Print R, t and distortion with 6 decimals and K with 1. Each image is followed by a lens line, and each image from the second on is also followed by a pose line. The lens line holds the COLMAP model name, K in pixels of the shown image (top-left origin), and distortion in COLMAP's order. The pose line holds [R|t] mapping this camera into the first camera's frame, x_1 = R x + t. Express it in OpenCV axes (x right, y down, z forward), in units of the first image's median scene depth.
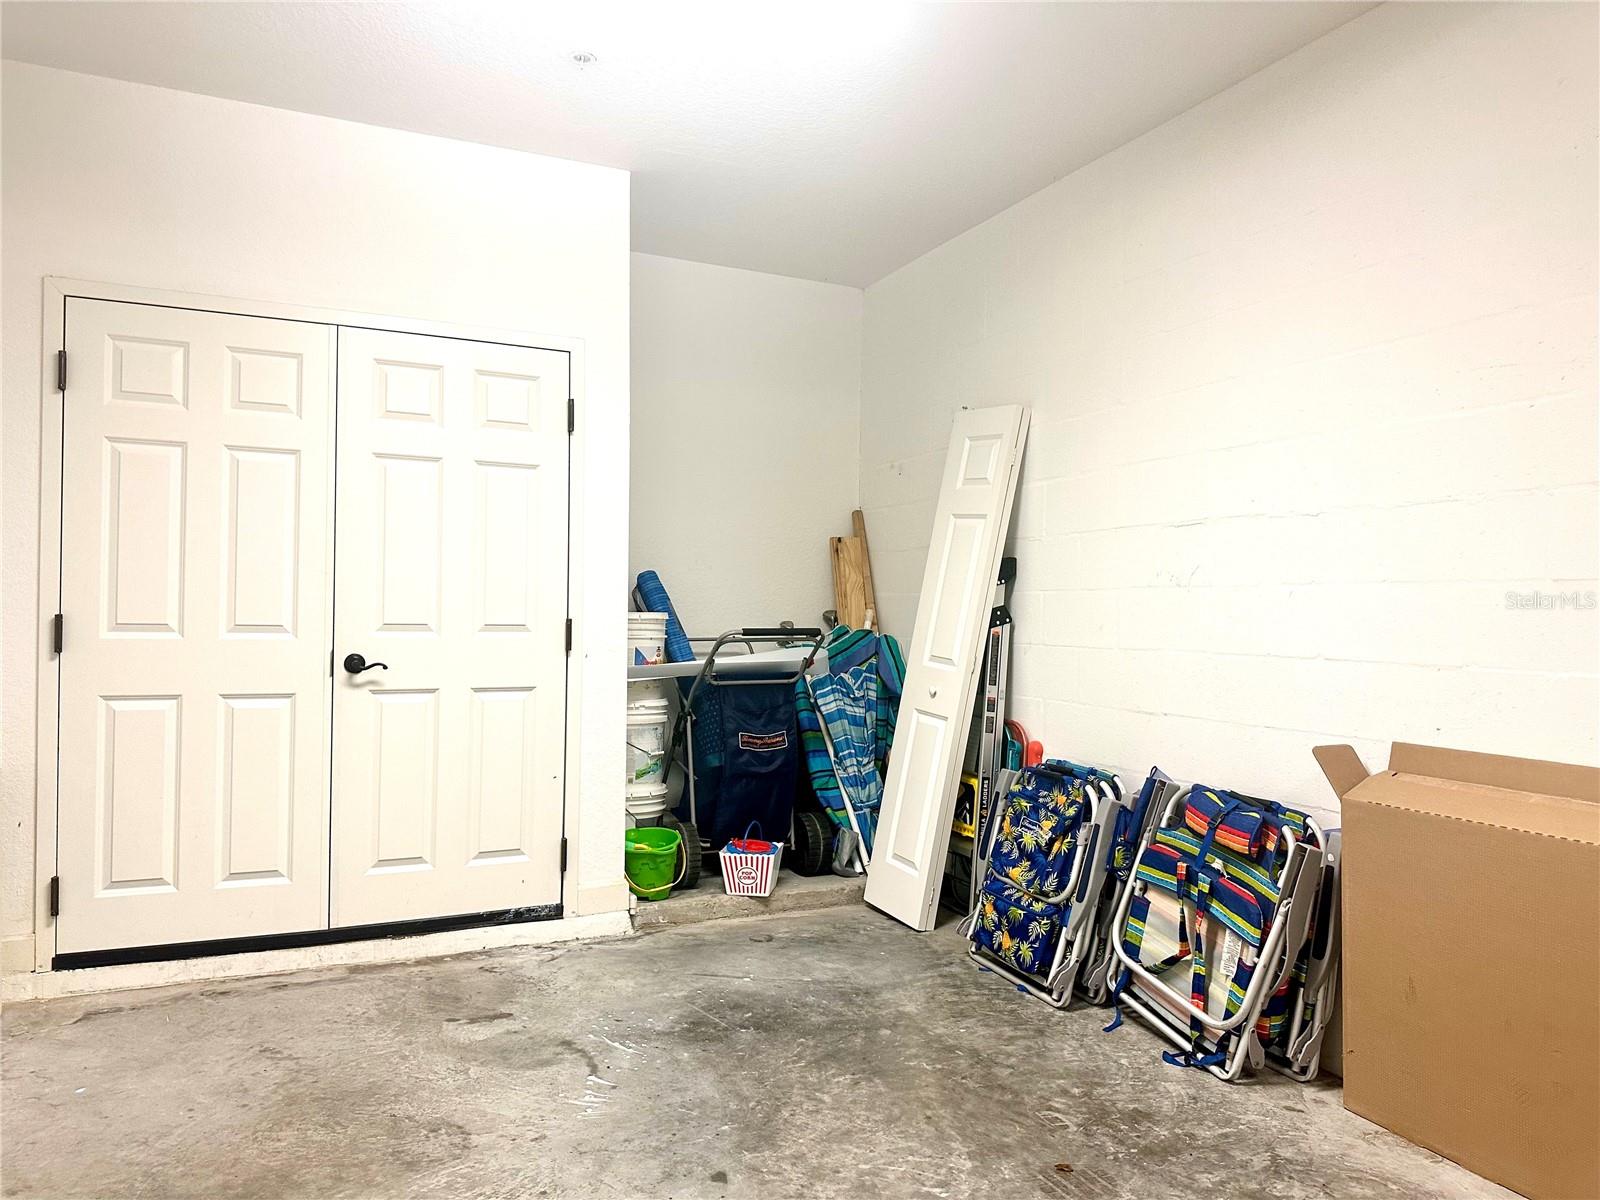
lens RADIAL K [[1099.8, 0, 800.0], [0, 1099.8, 600.0], [0, 0, 1]] dist [0.077788, -0.101711]
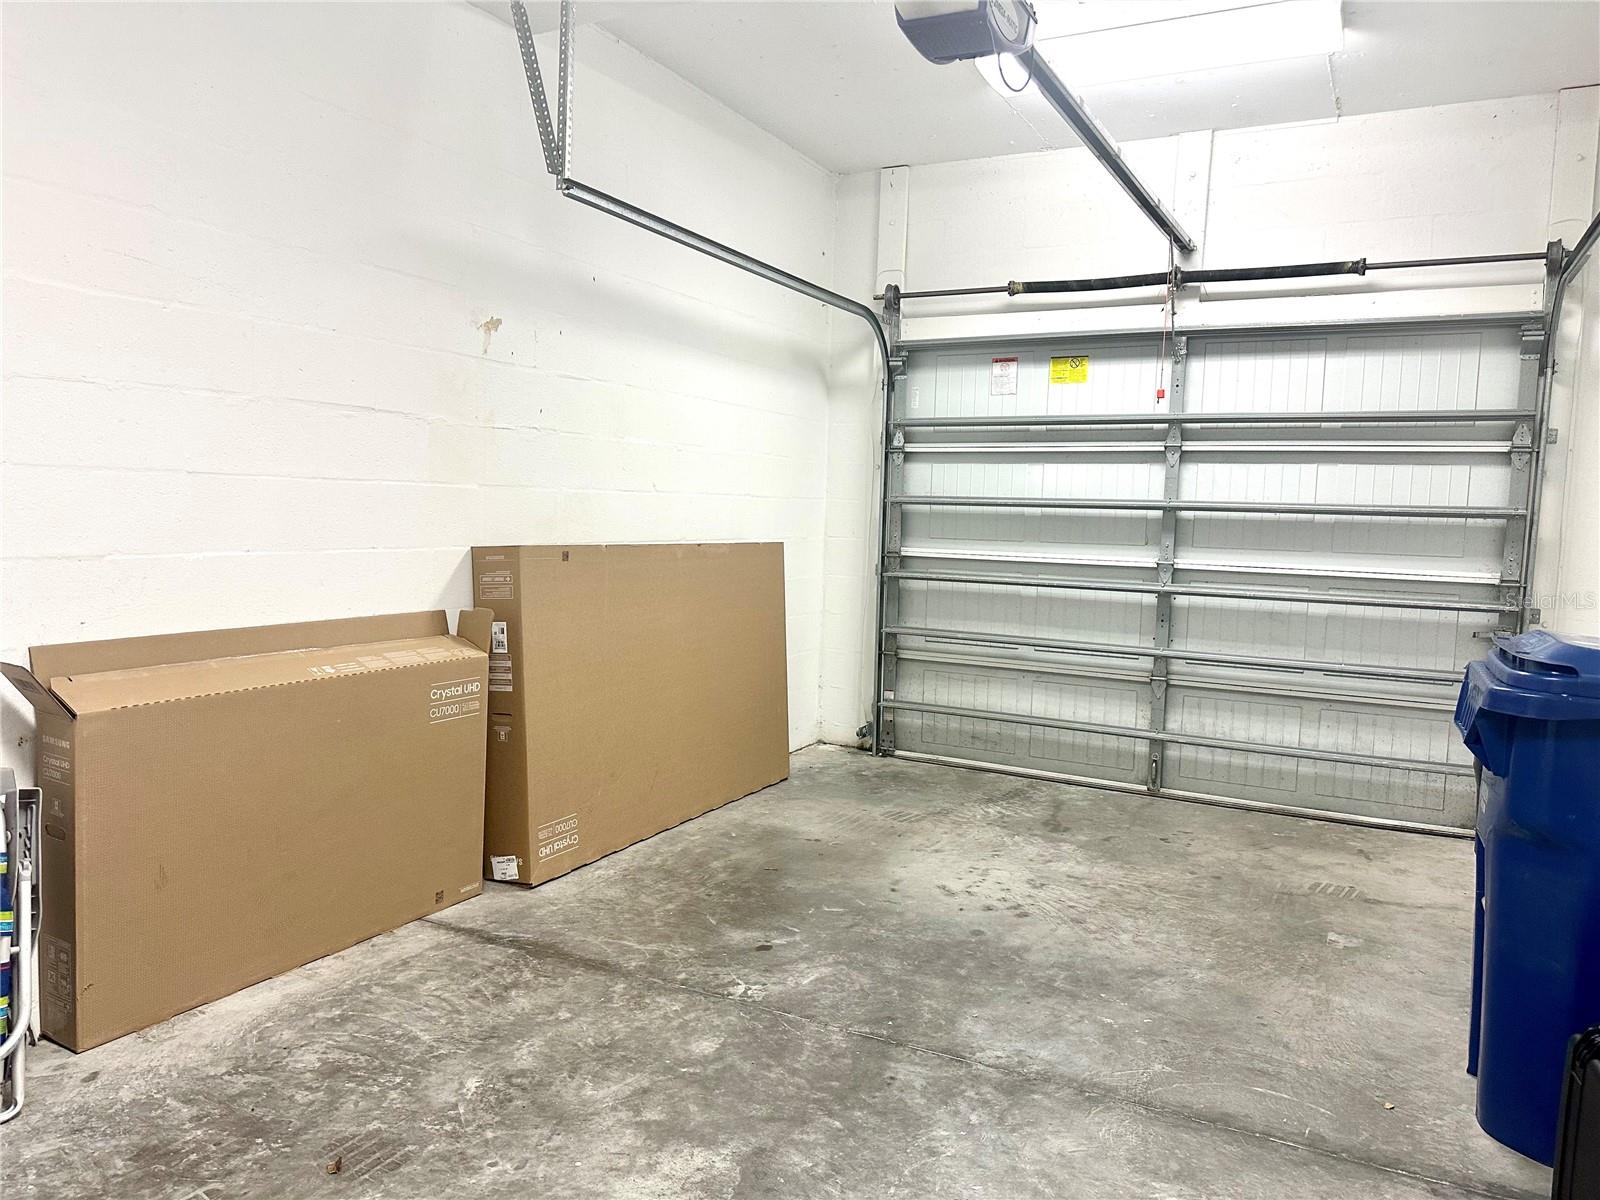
lens RADIAL K [[1099.8, 0, 800.0], [0, 1099.8, 600.0], [0, 0, 1]] dist [0.077788, -0.101711]
pose [[-0.611159, -0.099402, 0.785242, -0.580206], [-0.044749, 0.994835, 0.091105, -0.019196], [-0.790242, 0.020541, -0.612451, 1.165405]]
